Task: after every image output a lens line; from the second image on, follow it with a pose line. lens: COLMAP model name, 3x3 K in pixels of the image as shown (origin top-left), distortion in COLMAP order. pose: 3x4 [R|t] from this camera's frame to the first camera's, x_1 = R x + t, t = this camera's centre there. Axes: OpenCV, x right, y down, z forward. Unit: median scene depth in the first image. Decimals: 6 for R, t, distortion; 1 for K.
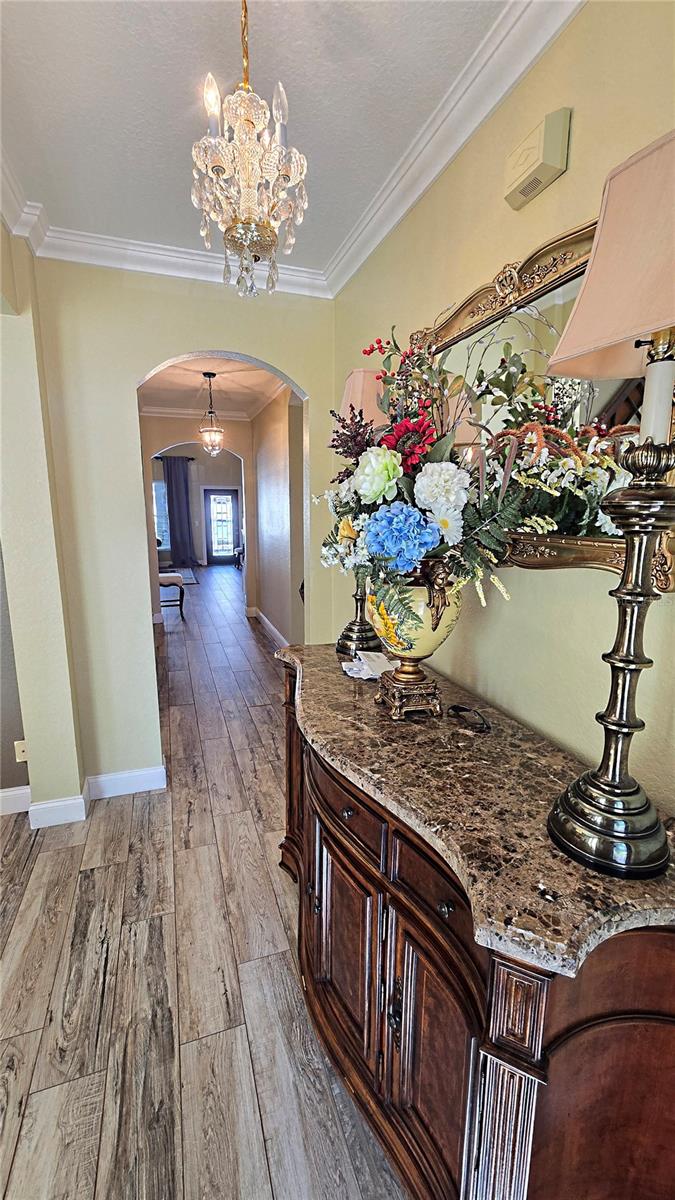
lens RADIAL K [[493.5, 0, 339.3], [0, 493.5, 600.2], [0, 0, 1]] dist [-0.001442, 0.000484]
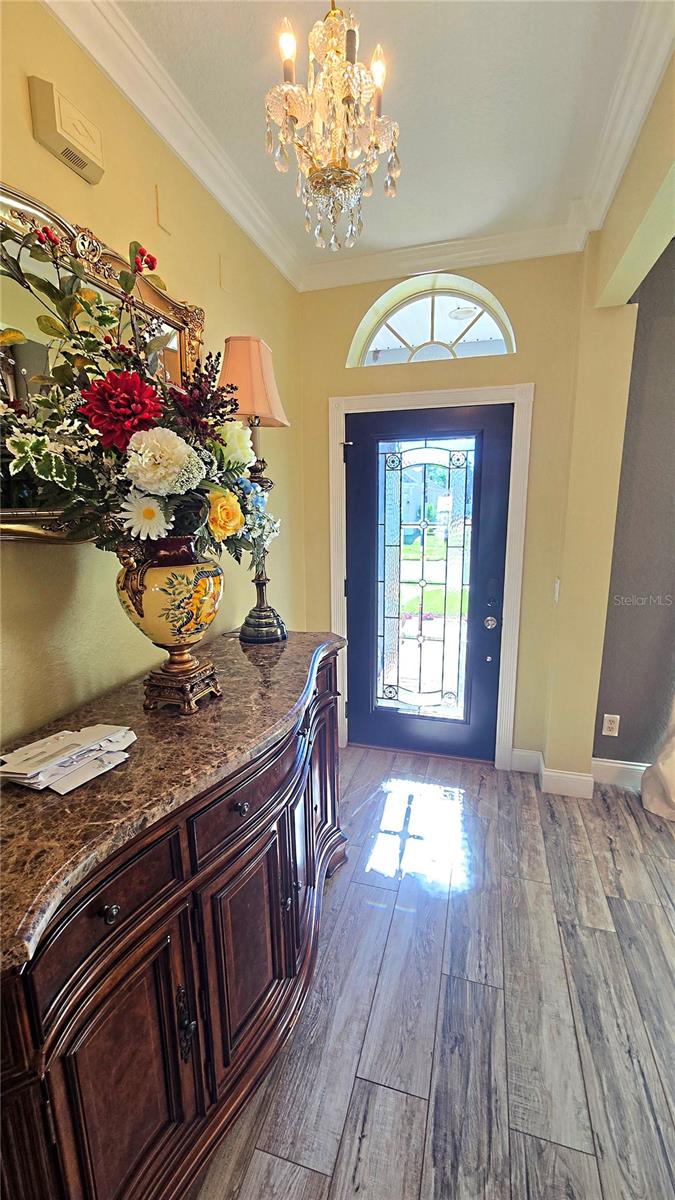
lens RADIAL K [[493.5, 0, 339.3], [0, 493.5, 600.2], [0, 0, 1]] dist [-0.001442, 0.000484]
pose [[-0.812402, -0.112816, 0.572080, -0.638536], [0.111752, 0.932794, 0.342648, -0.253737], [-0.572289, 0.342299, -0.745196, 1.544556]]
